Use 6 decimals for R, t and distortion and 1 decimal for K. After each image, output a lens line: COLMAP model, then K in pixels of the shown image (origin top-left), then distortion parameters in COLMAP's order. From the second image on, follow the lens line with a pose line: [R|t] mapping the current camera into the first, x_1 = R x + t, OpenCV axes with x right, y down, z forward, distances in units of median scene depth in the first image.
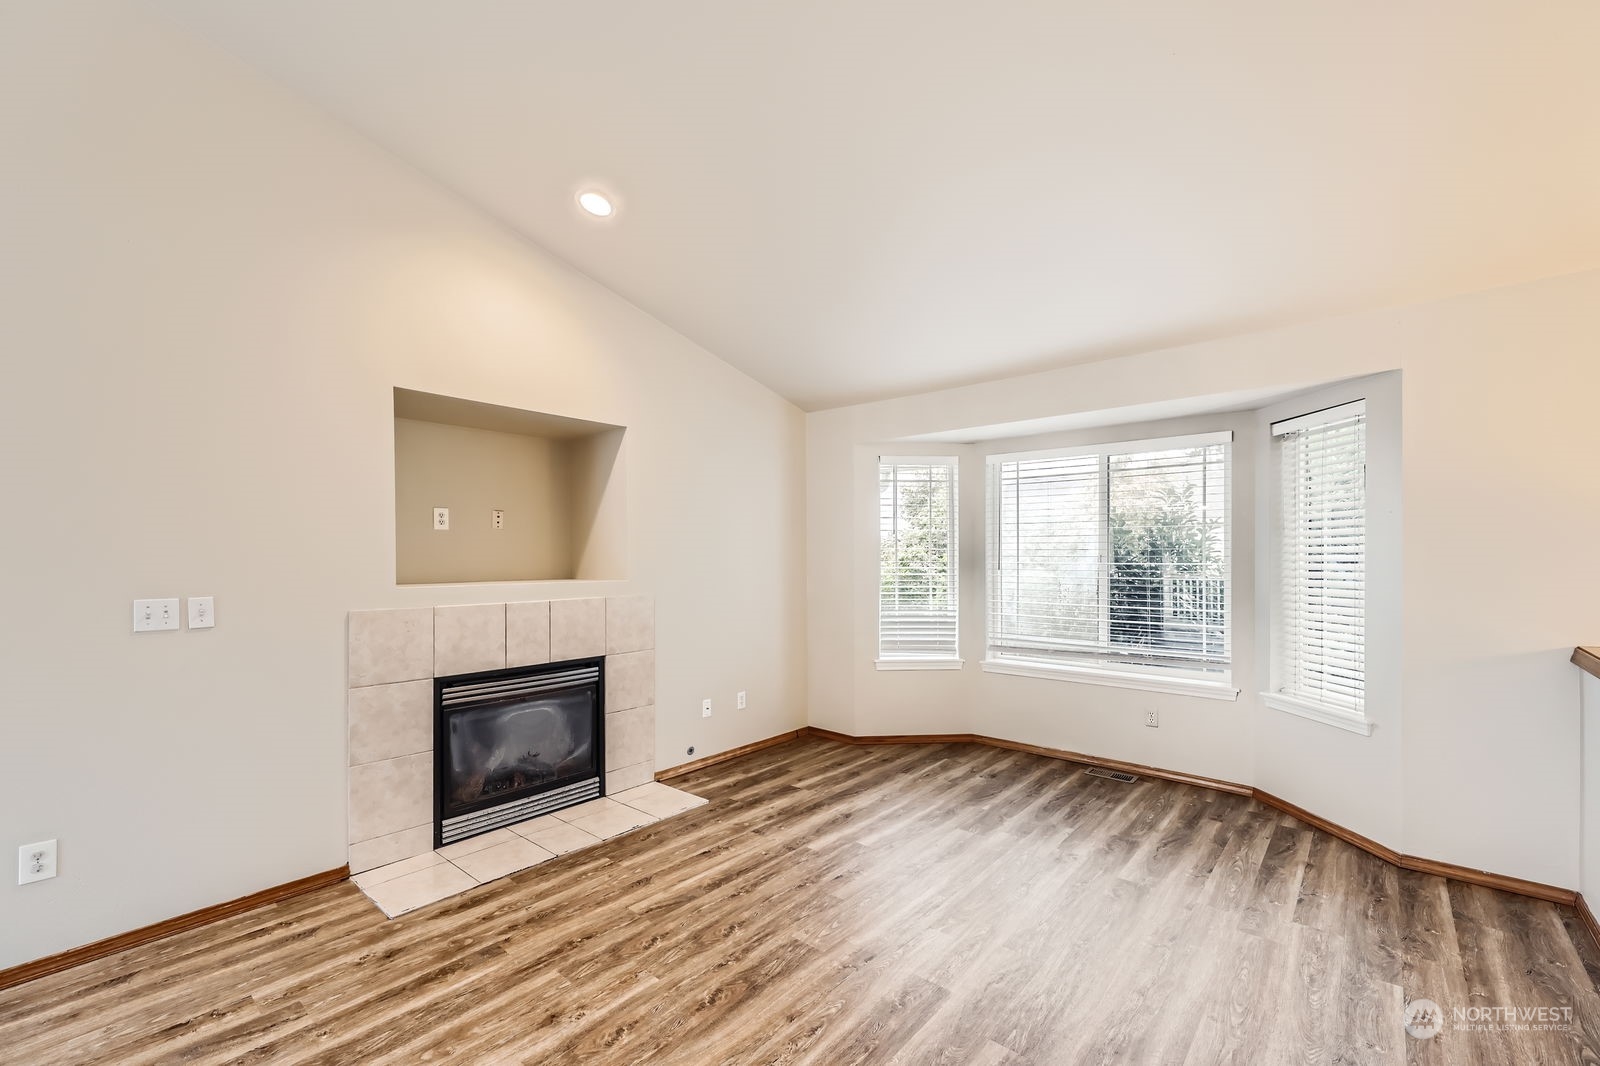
lens RADIAL K [[663.7, 0, 800.6], [0, 663.7, 554.6], [0, 0, 1]] dist [0.001972, -0.000161]
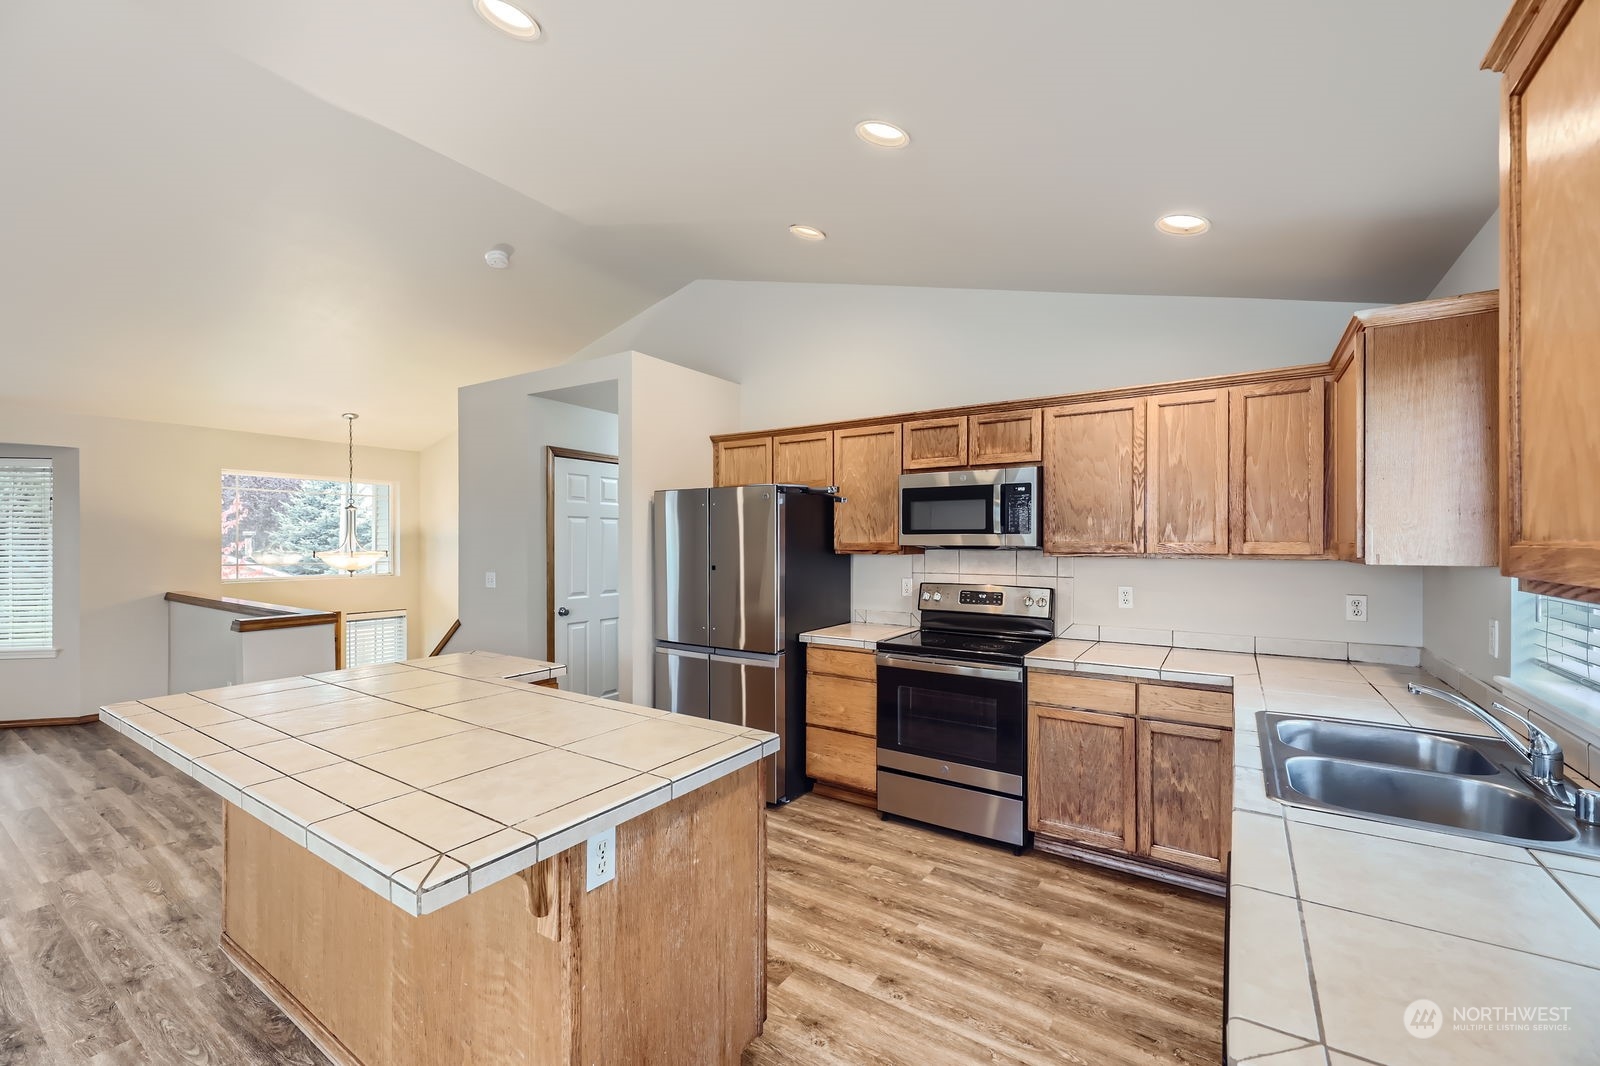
lens RADIAL K [[651.9, 0, 804.9], [0, 651.9, 541.3], [0, 0, 1]] dist [0.001008, -0.000114]
pose [[-0.133720, 0.000172, 0.991019, -0.857506], [-0.003468, 0.999994, -0.000642, -0.029039], [-0.991013, -0.003522, -0.133718, -0.553766]]
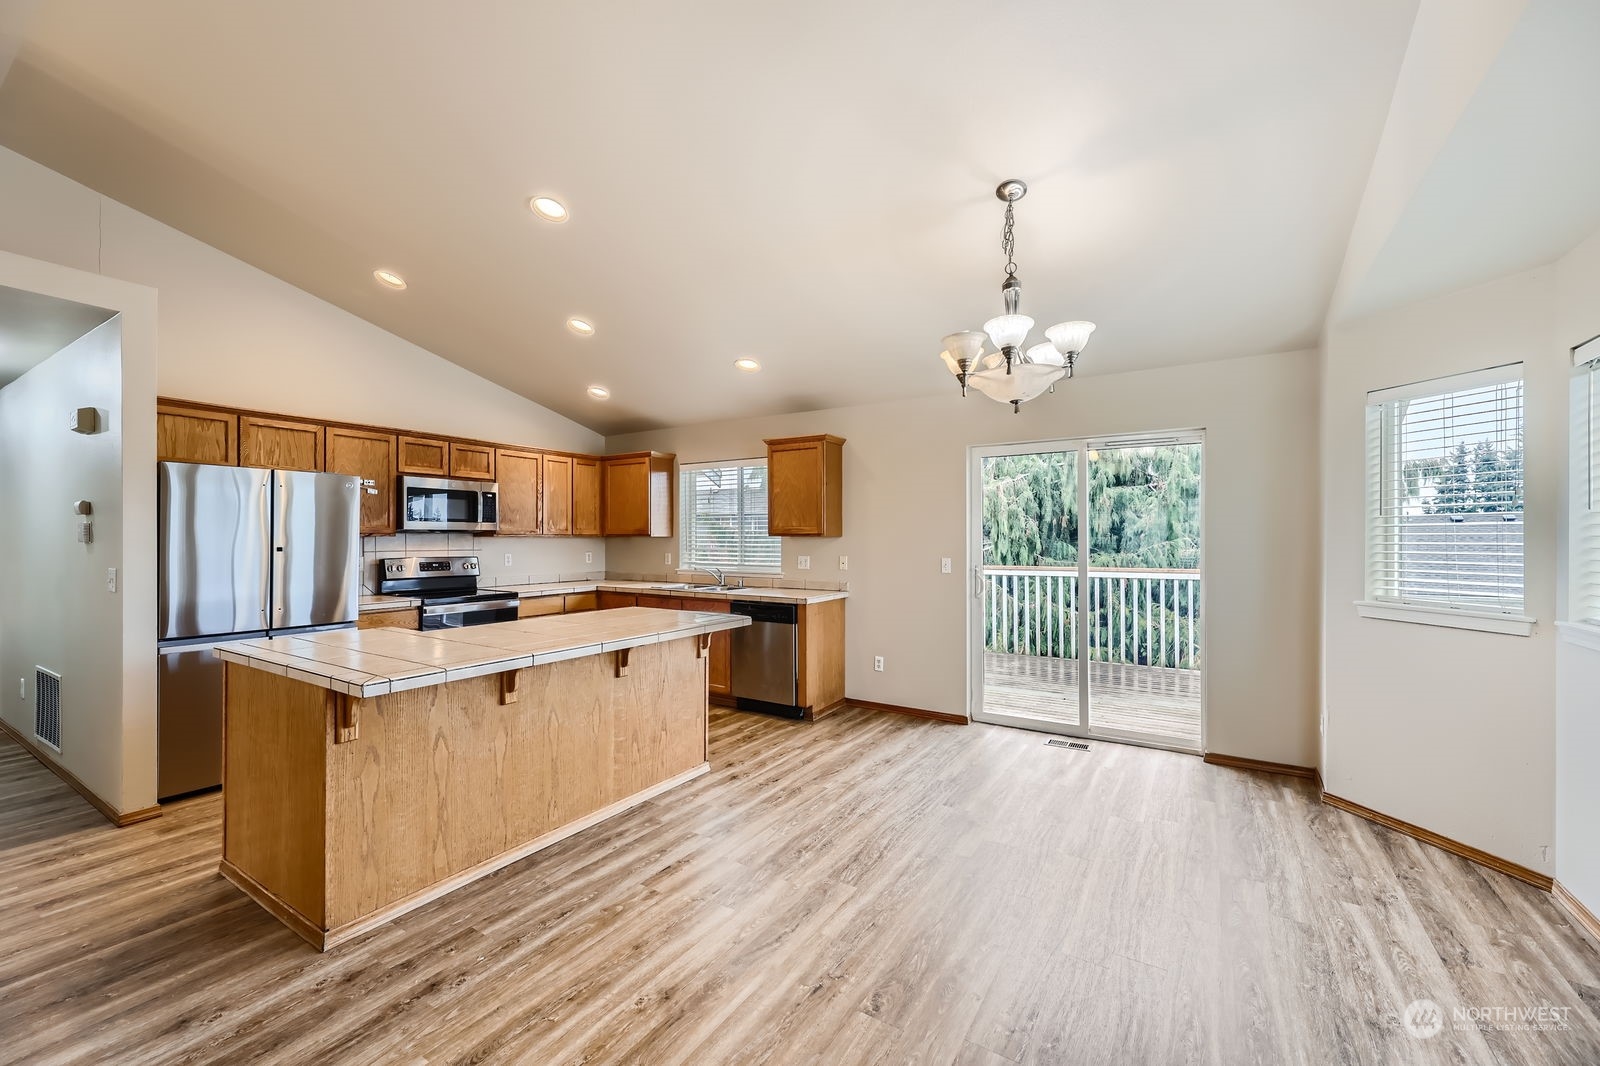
lens RADIAL K [[641.3, 0, 805.6], [0, 641.3, 535.7], [0, 0, 1]] dist [0.000678, -0.000254]
pose [[-0.986542, 0.001276, -0.163506, -0.495660], [0.002487, 0.999971, -0.007207, -0.000779], [0.163492, -0.007517, -0.986516, 0.535318]]
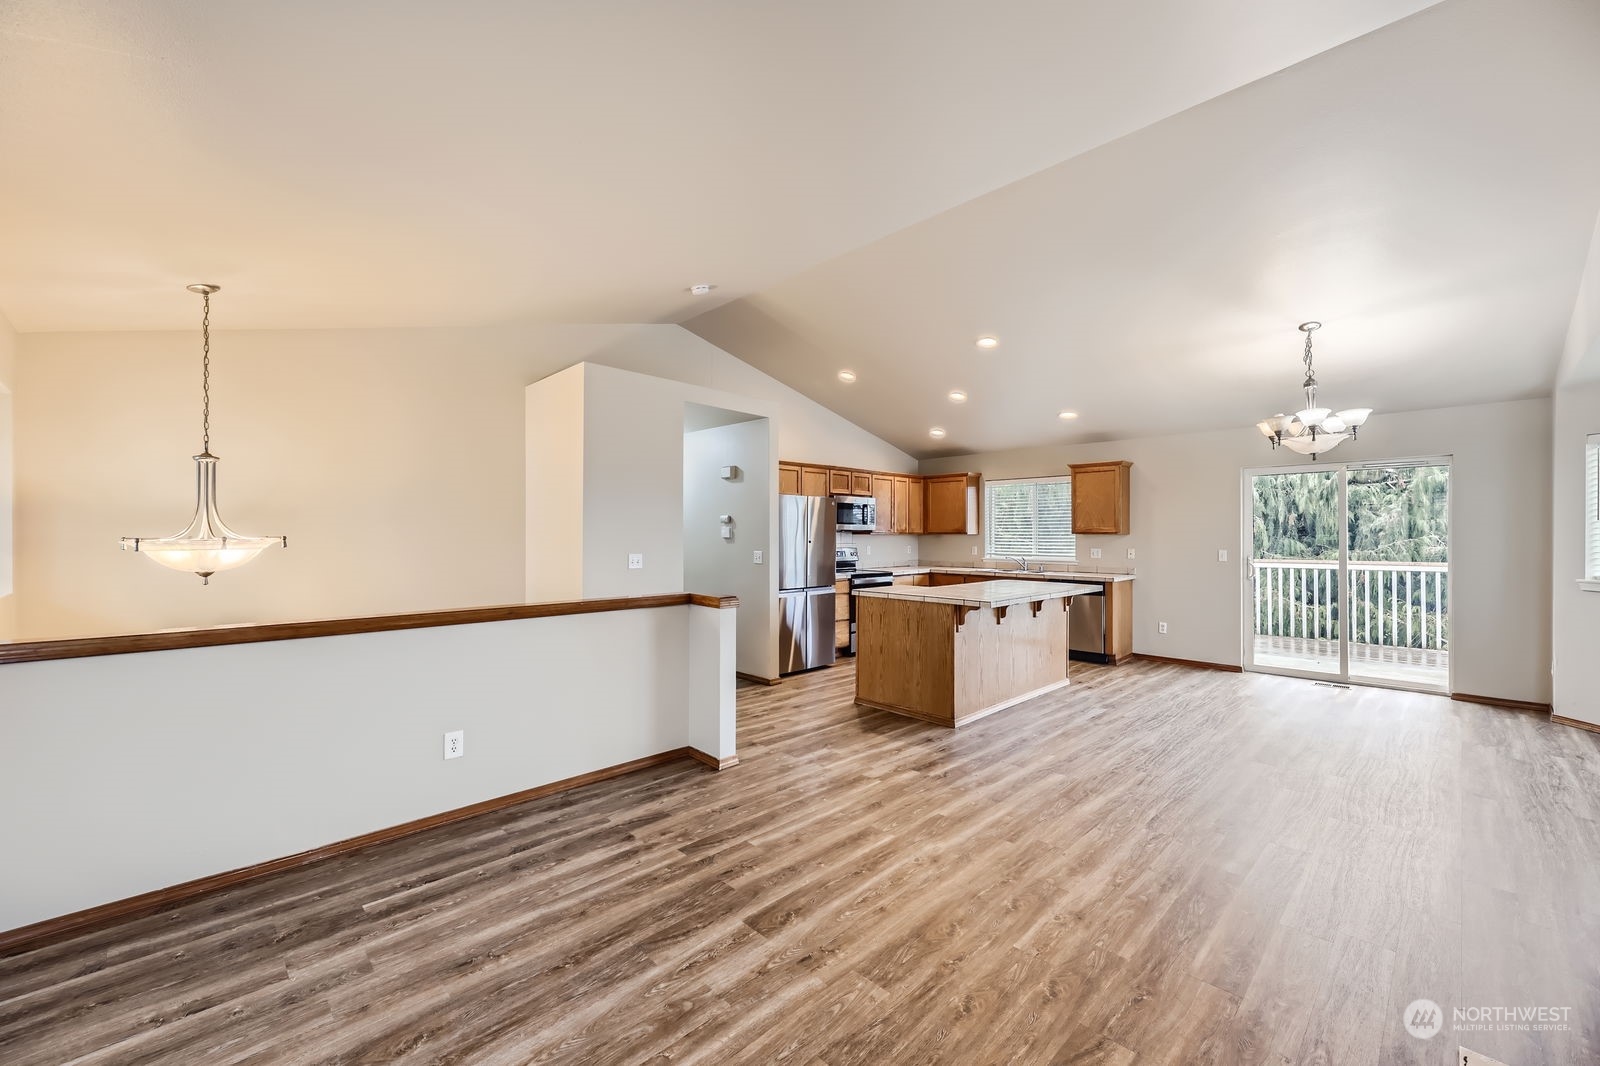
lens RADIAL K [[643.4, 0, 806.2], [0, 643.4, 532.9], [0, 0, 1]] dist [0.002614, -0.000203]
pose [[-0.997690, 0.001731, 0.067913, 0.022664], [0.001224, 0.999971, -0.007504, 0.000170], [-0.067924, -0.007403, -0.997663, 1.134688]]
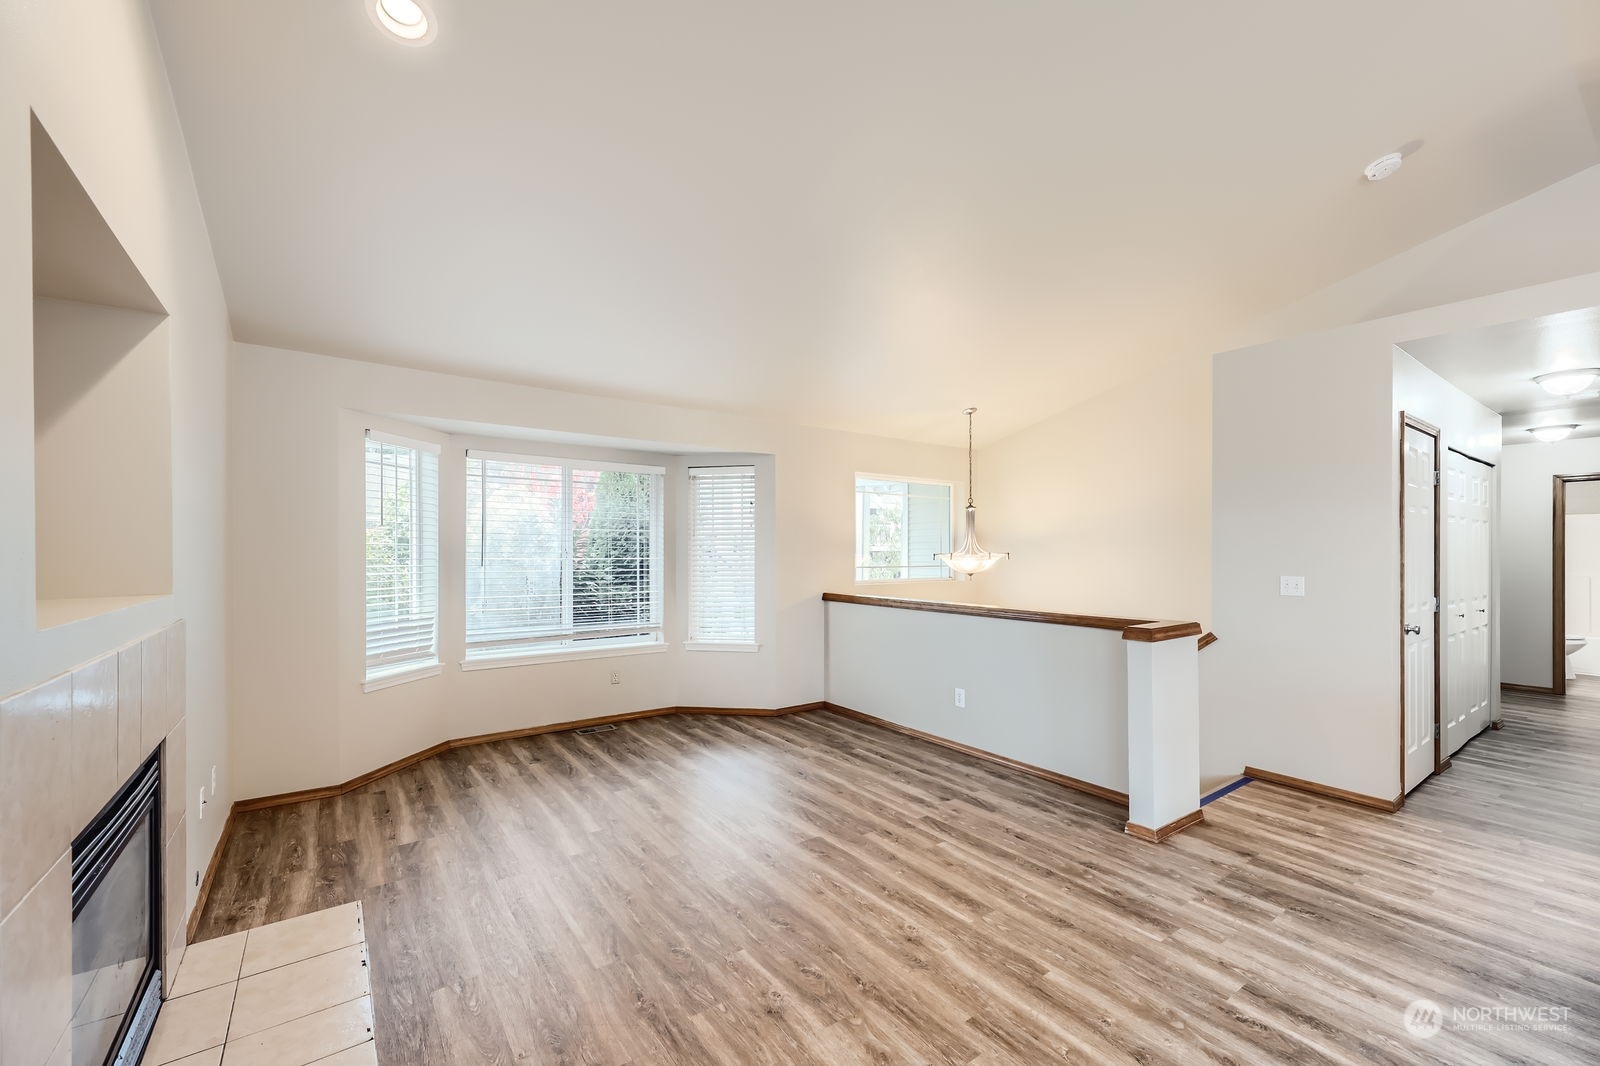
lens RADIAL K [[651.9, 0, 804.9], [0, 651.9, 541.3], [0, 0, 1]] dist [0.001008, -0.000114]
pose [[0.224801, 0.019813, 0.974203, -0.683406], [-0.004892, 0.999804, -0.019204, 0.002304], [-0.974392, -0.000449, 0.224854, 0.373371]]
